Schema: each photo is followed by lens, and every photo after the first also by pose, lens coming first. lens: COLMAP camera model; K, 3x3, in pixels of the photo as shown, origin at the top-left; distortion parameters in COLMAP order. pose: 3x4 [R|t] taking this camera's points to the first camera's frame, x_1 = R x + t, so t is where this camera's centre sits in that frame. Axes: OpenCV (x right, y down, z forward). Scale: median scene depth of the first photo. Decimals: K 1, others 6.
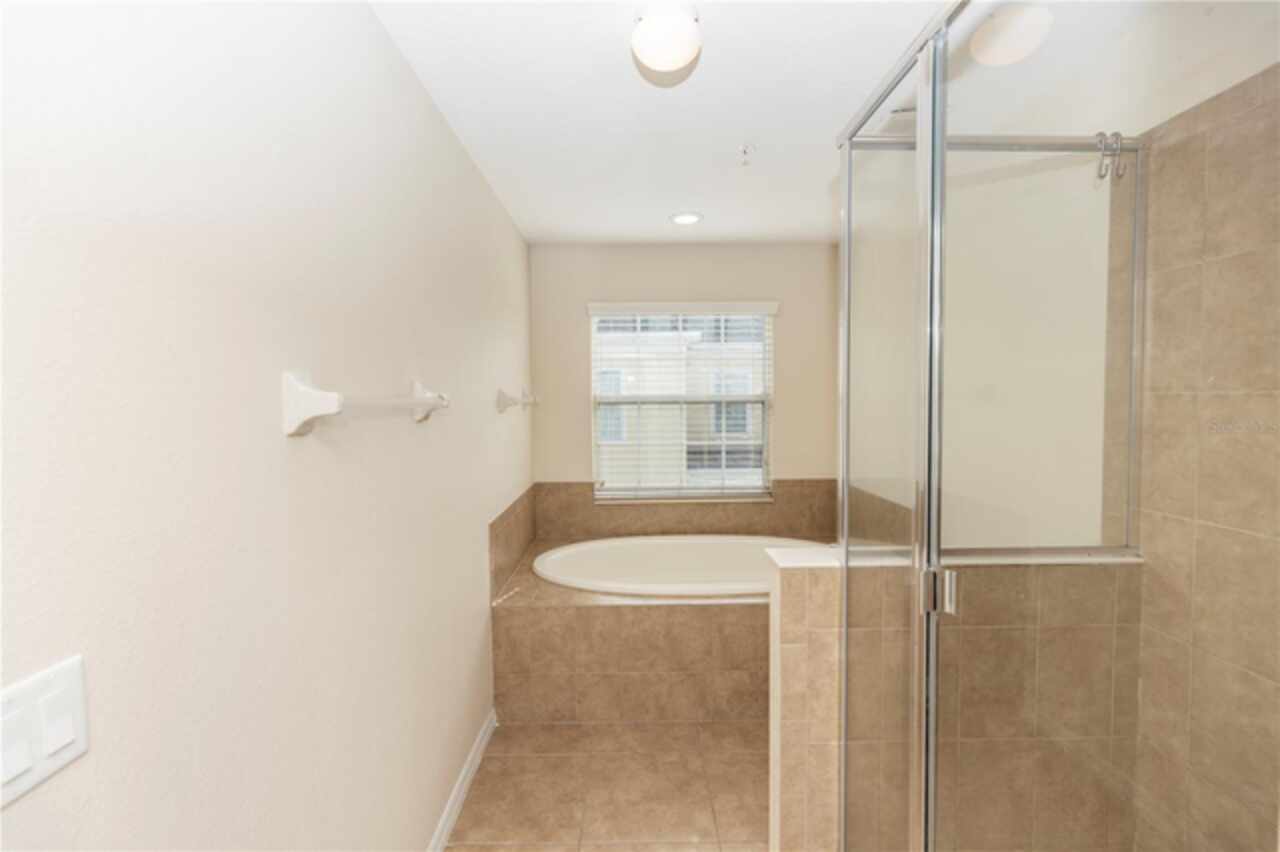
lens RADIAL K [[566.4, 0, 636.5], [0, 566.4, 419.5], [0, 0, 1]] dist [0.008014, -0.000205]
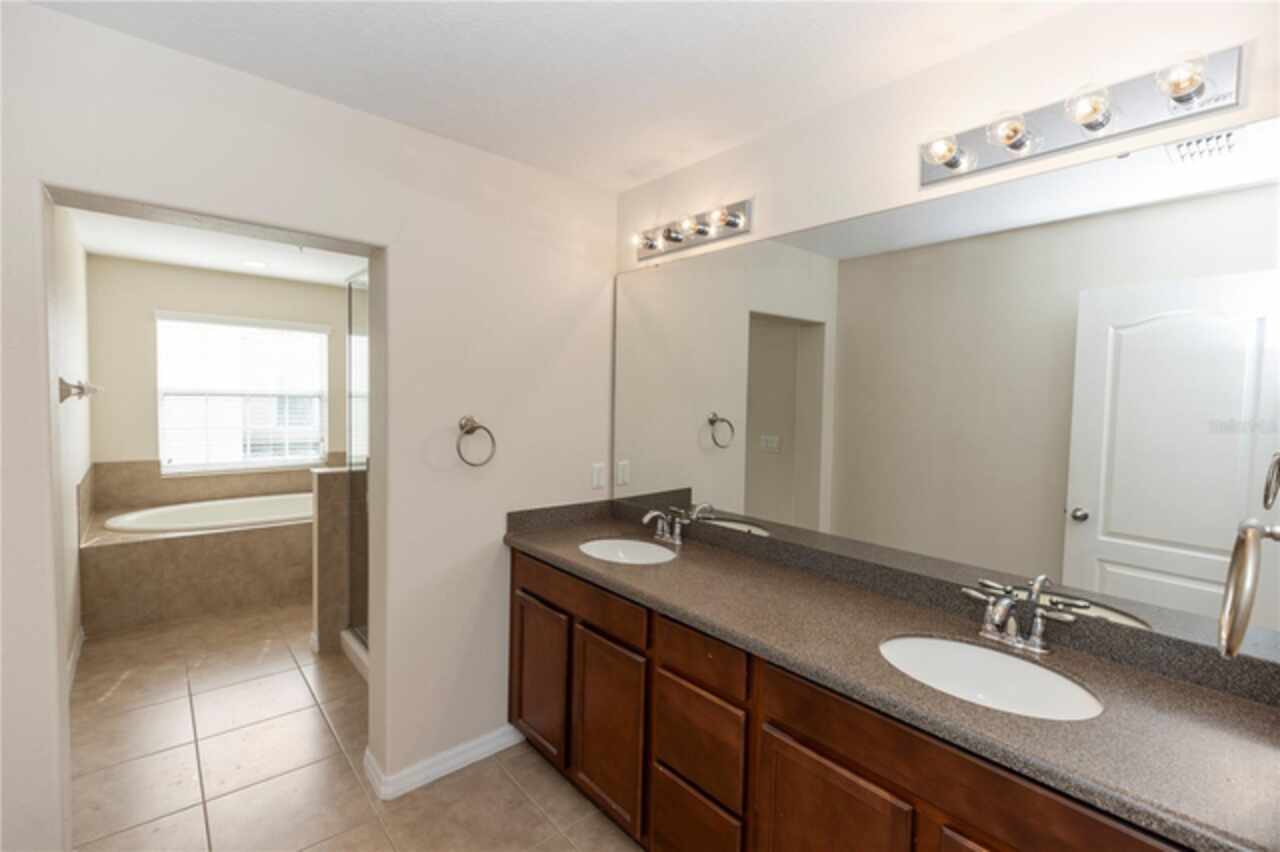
lens RADIAL K [[566.4, 0, 627.1], [0, 566.4, 423.0], [0, 0, 1]] dist [0.008014, -0.000205]
pose [[0.769621, -0.001954, 0.638498, -0.122897], [-0.004926, 0.999947, 0.008998, 0.024331], [-0.638482, -0.010071, 0.769571, -0.797154]]
